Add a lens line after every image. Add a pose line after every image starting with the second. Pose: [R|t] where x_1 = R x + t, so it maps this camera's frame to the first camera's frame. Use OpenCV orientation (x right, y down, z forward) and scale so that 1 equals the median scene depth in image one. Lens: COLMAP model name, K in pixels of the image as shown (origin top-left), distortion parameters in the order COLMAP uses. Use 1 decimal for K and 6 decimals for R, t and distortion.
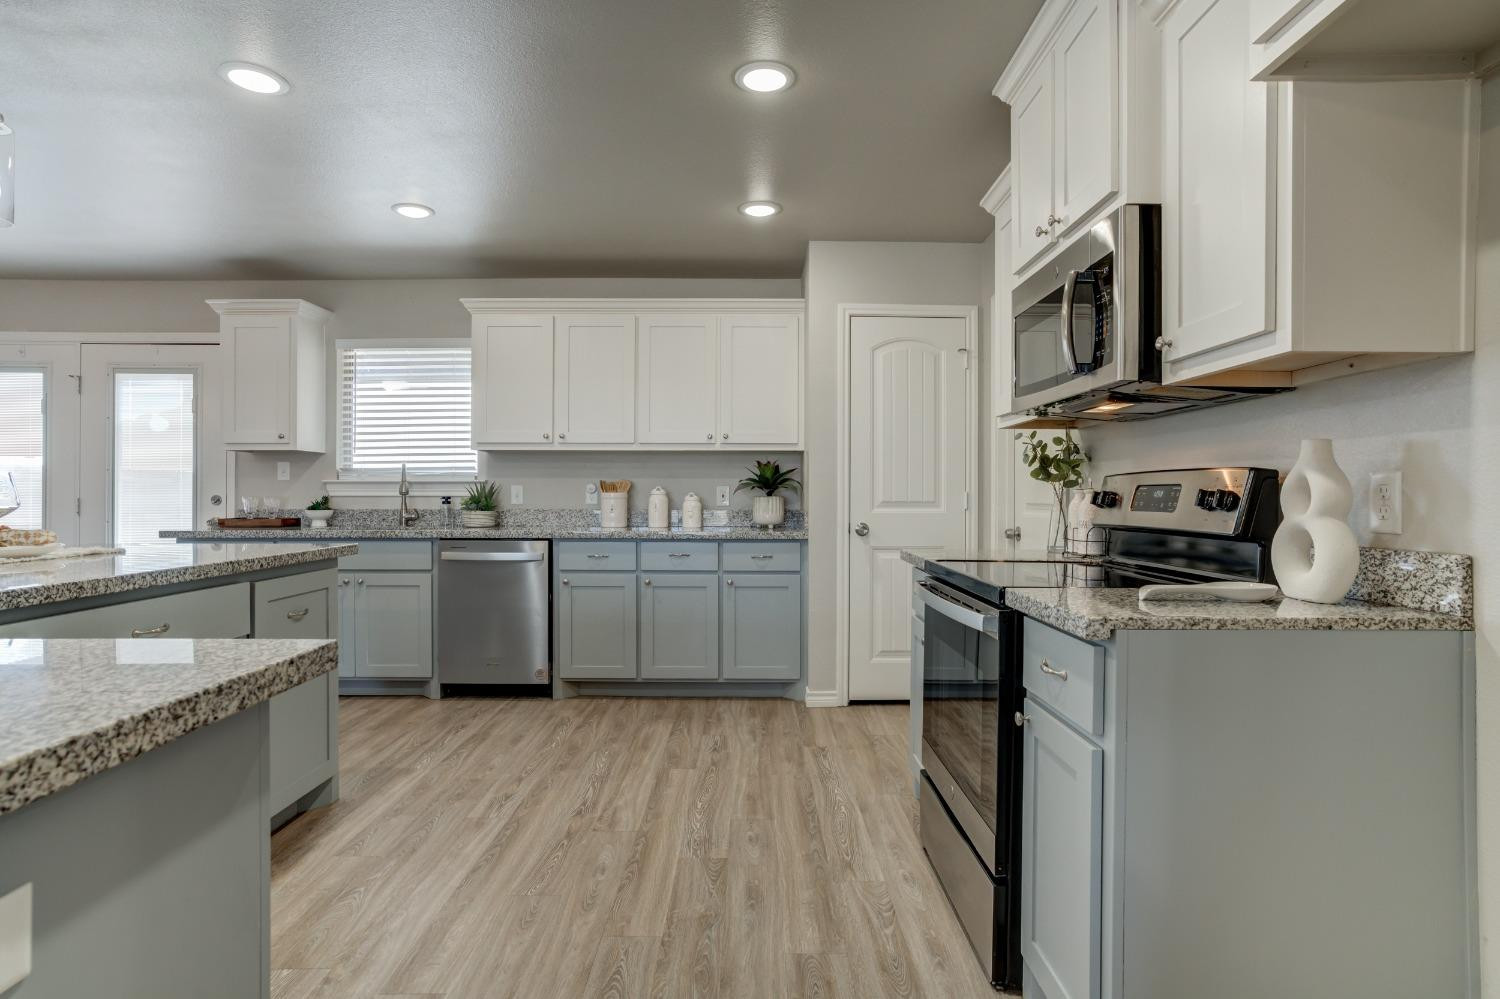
lens RADIAL K [[797.6, 0, 751.9], [0, 797.6, 494.9], [0, 0, 1]] dist [-0.061031, 0.050904]
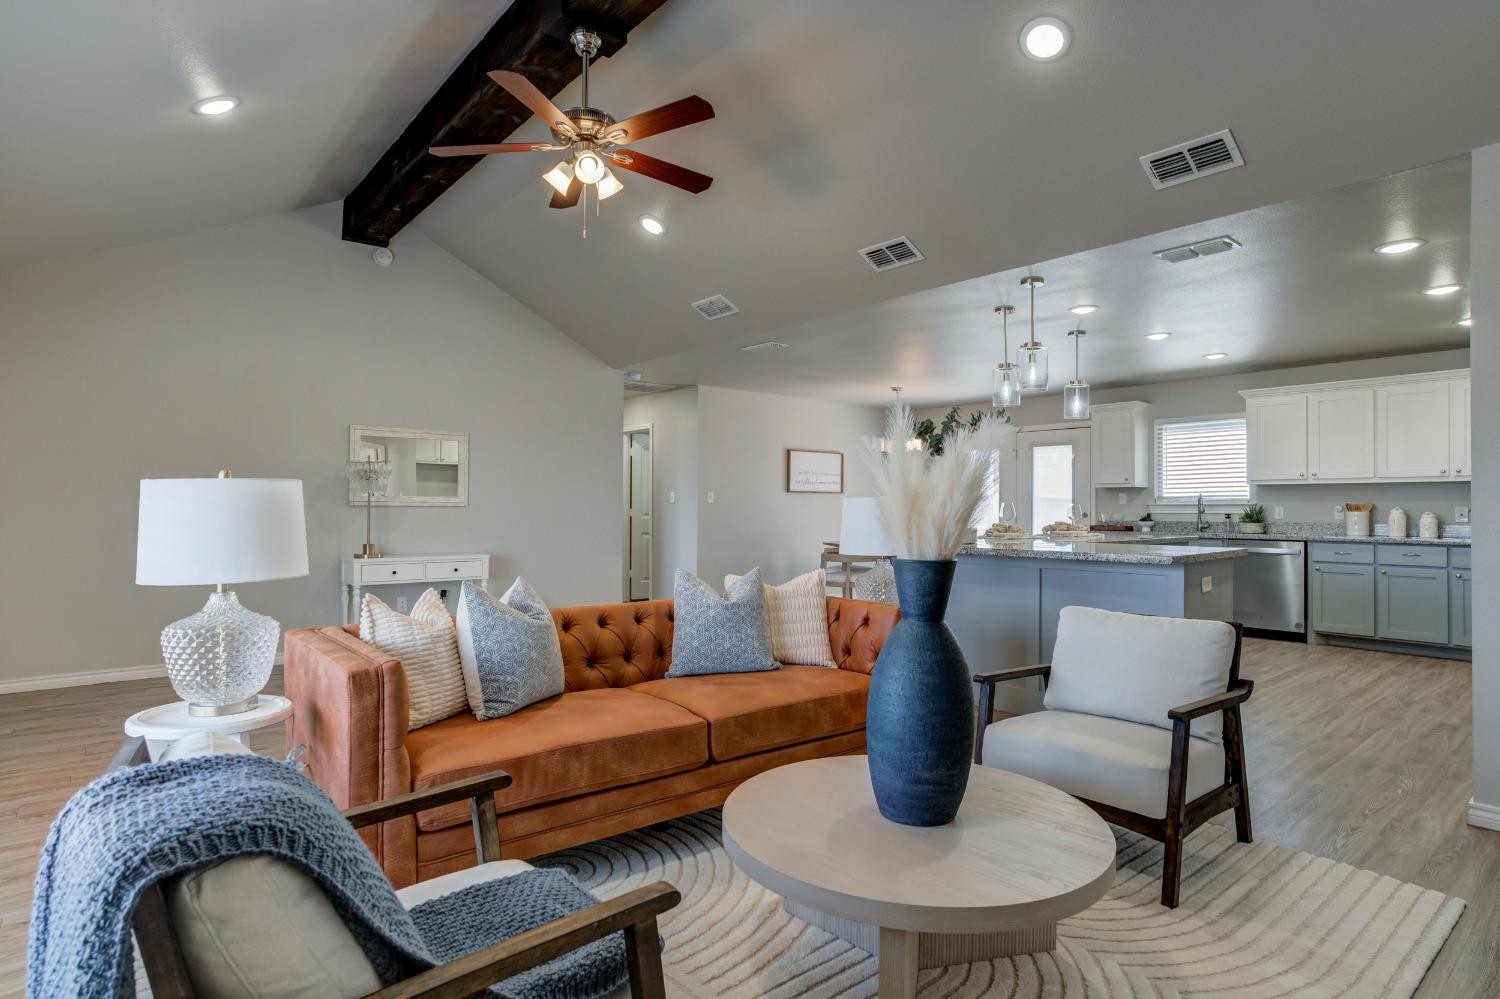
lens RADIAL K [[797.6, 0, 751.9], [0, 797.6, 494.9], [0, 0, 1]] dist [-0.061031, 0.050904]
pose [[0.649037, -0.011896, -0.760664, 0.218231], [-0.005520, 0.999778, -0.020345, 0.001980], [0.760737, 0.017403, 0.648827, -0.849660]]
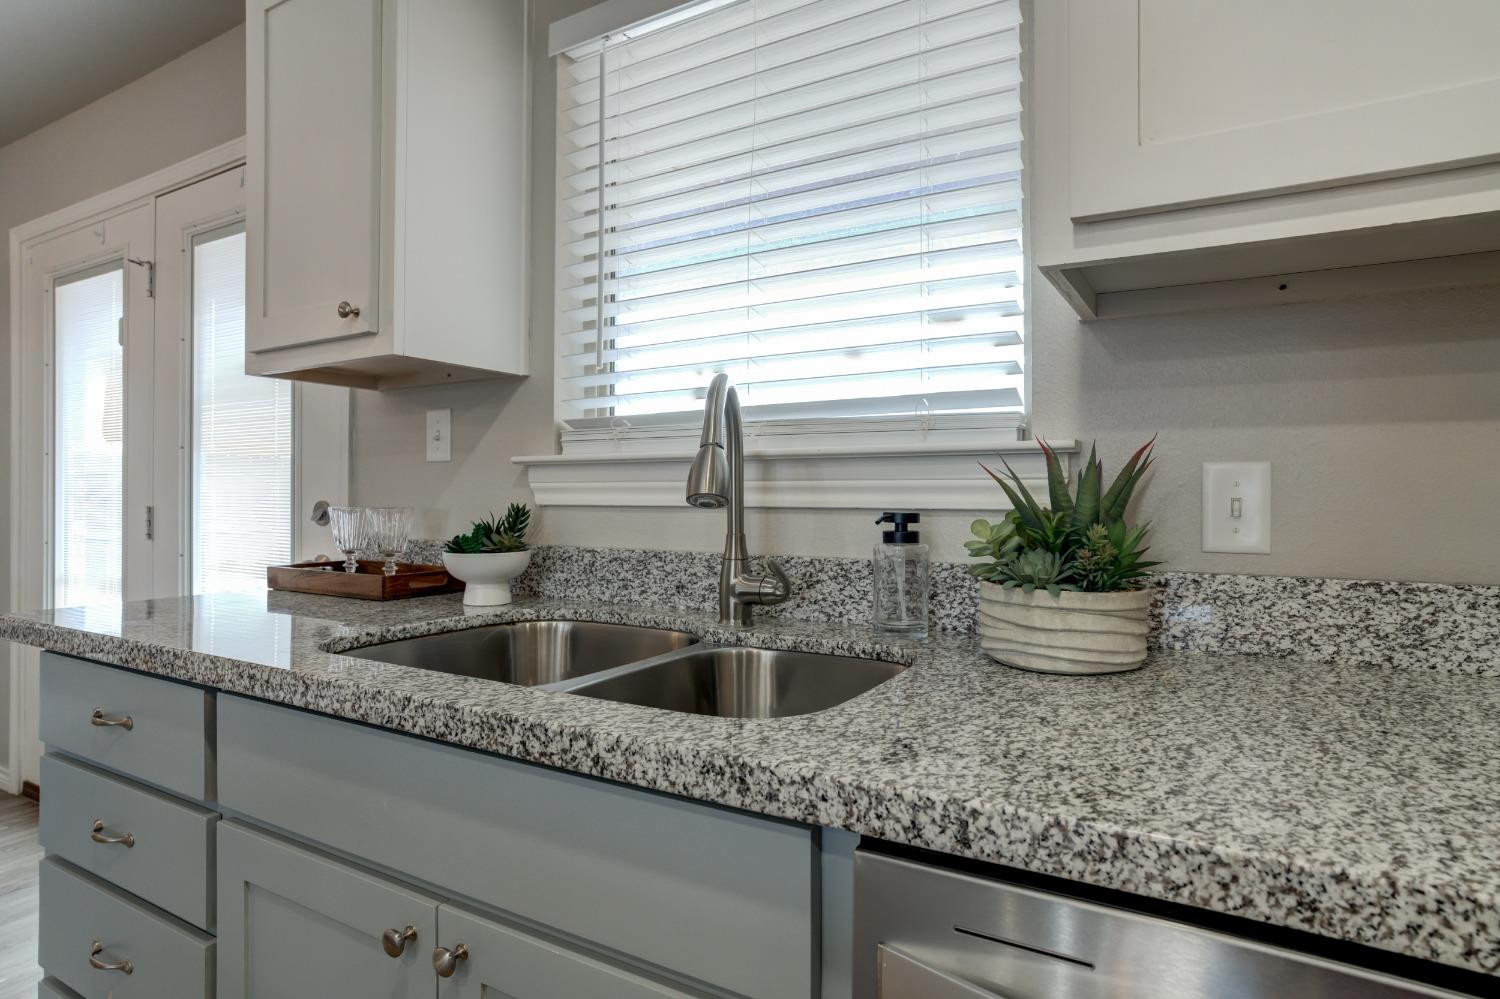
lens RADIAL K [[775.4, 0, 689.9], [0, 775.4, 491.5], [0, 0, 1]] dist [-0.002102, -0.000212]
pose [[0.860744, -0.001073, -0.509037, -0.363551], [-0.000050, 0.999998, -0.002193, -0.004232], [0.509038, 0.001913, 0.860742, 0.867564]]
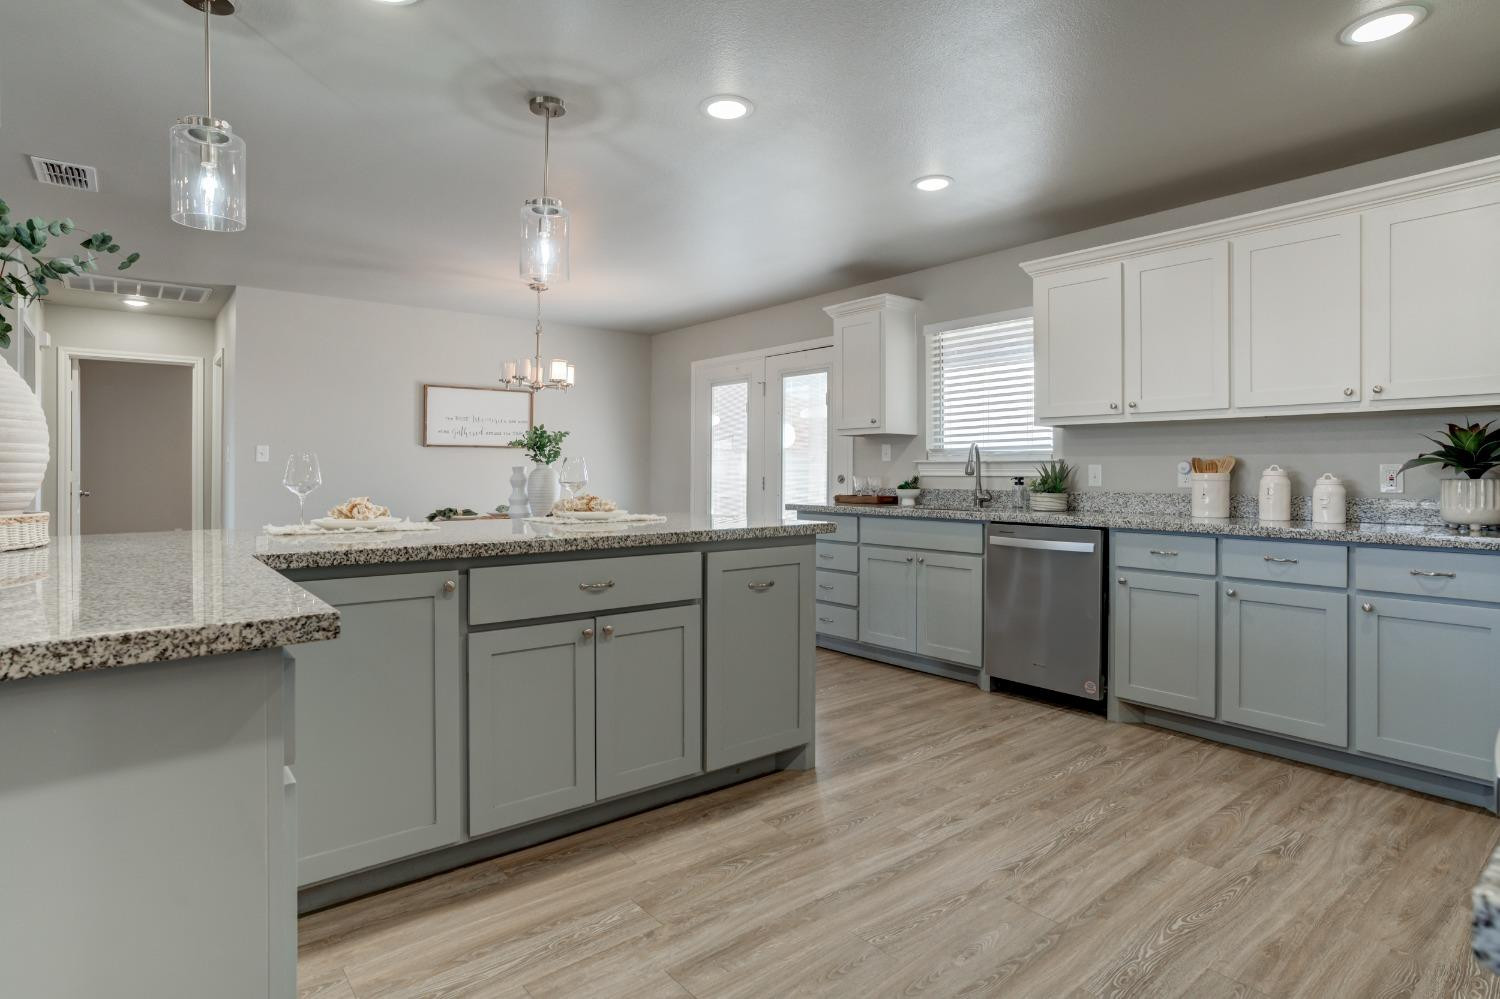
lens RADIAL K [[787.8, 0, 742.2], [0, 787.8, 467.8], [0, 0, 1]] dist [-0.051200, 0.034387]
pose [[0.625717, -0.004080, -0.780039, 0.150305], [-0.003421, 0.999962, -0.007975, -0.000367], [0.780042, 0.007658, 0.625680, 0.185365]]
